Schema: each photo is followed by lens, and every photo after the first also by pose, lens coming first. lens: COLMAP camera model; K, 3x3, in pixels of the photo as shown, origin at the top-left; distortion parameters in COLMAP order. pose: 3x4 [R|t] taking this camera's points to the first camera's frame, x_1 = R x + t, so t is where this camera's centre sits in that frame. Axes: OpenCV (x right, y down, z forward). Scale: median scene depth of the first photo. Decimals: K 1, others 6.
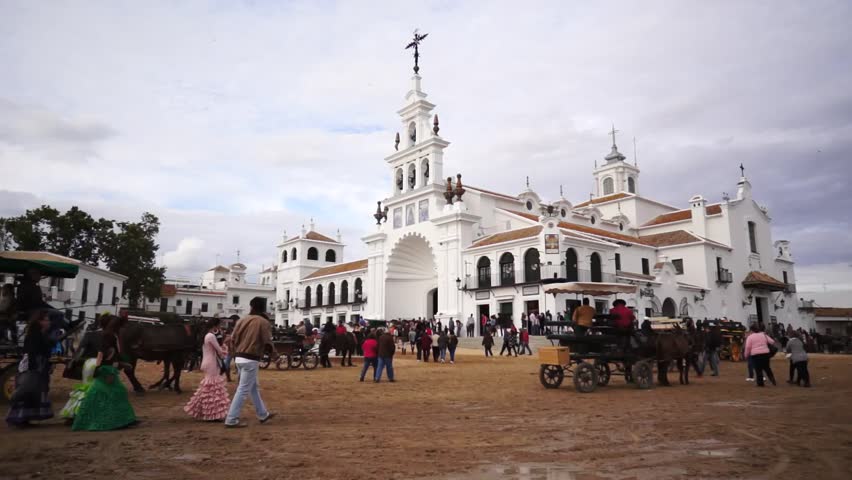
lens RADIAL K [[575.3, 0, 422.9], [0, 575.3, 241.9], [0, 0, 1]] dist [-0.065495, 0.082279]
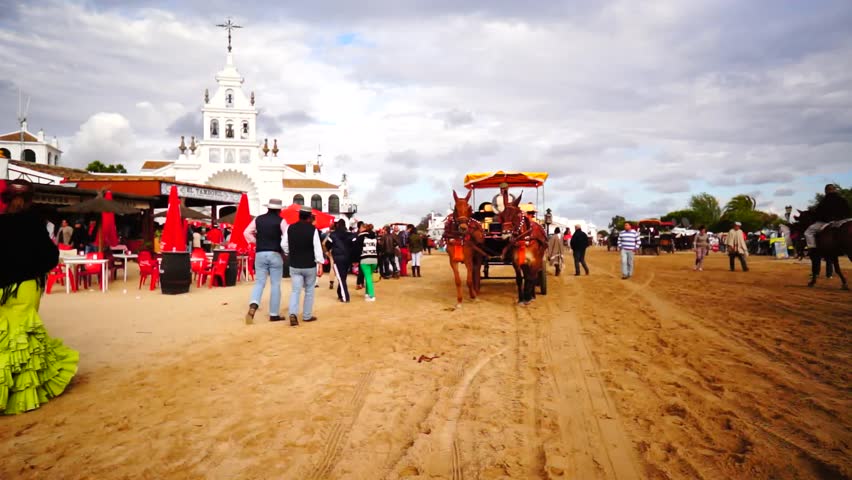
lens RADIAL K [[575.3, 0, 427.9], [0, 575.3, 240.6], [0, 0, 1]] dist [-0.065495, 0.082279]
pose [[0.371534, 0.000428, 0.928419, -1.102204], [-0.157660, 0.985505, 0.062638, -0.005971], [-0.914935, -0.169646, 0.366216, -0.017787]]
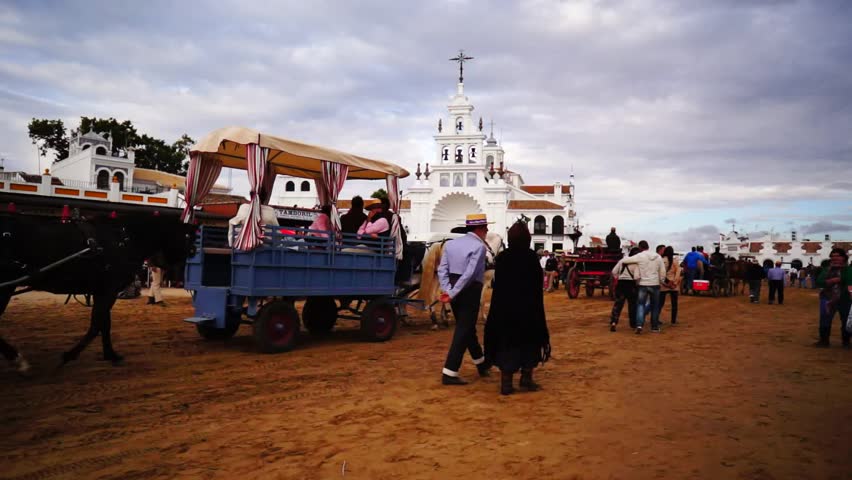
lens RADIAL K [[575.3, 0, 424.5], [0, 575.3, 240.3], [0, 0, 1]] dist [-0.065495, 0.082279]
pose [[0.794752, 0.043472, 0.605375, -0.953700], [-0.134662, 0.985201, 0.106040, -0.036758], [-0.591807, -0.165797, 0.788845, -0.171360]]
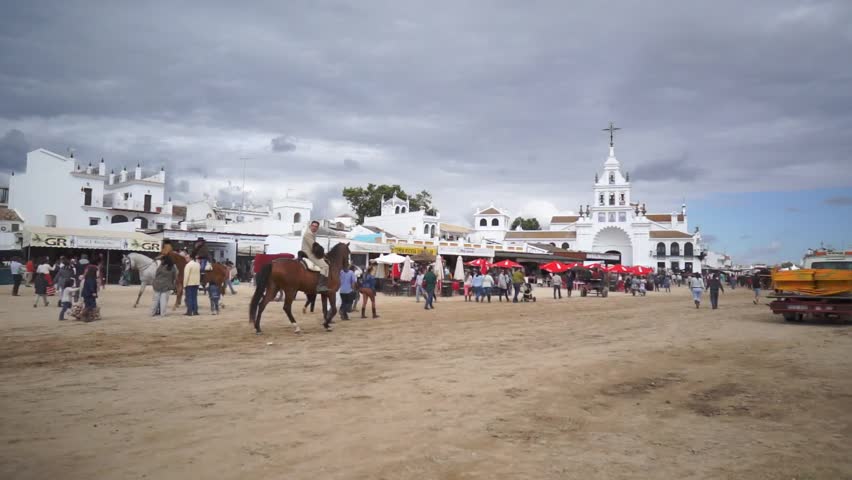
lens RADIAL K [[575.3, 0, 422.8], [0, 575.3, 239.8], [0, 0, 1]] dist [-0.065495, 0.082279]
pose [[0.855793, 0.043640, 0.515475, -1.611224], [-0.110313, 0.988912, 0.099420, -0.092078], [-0.505421, -0.141946, 0.851117, -0.435086]]
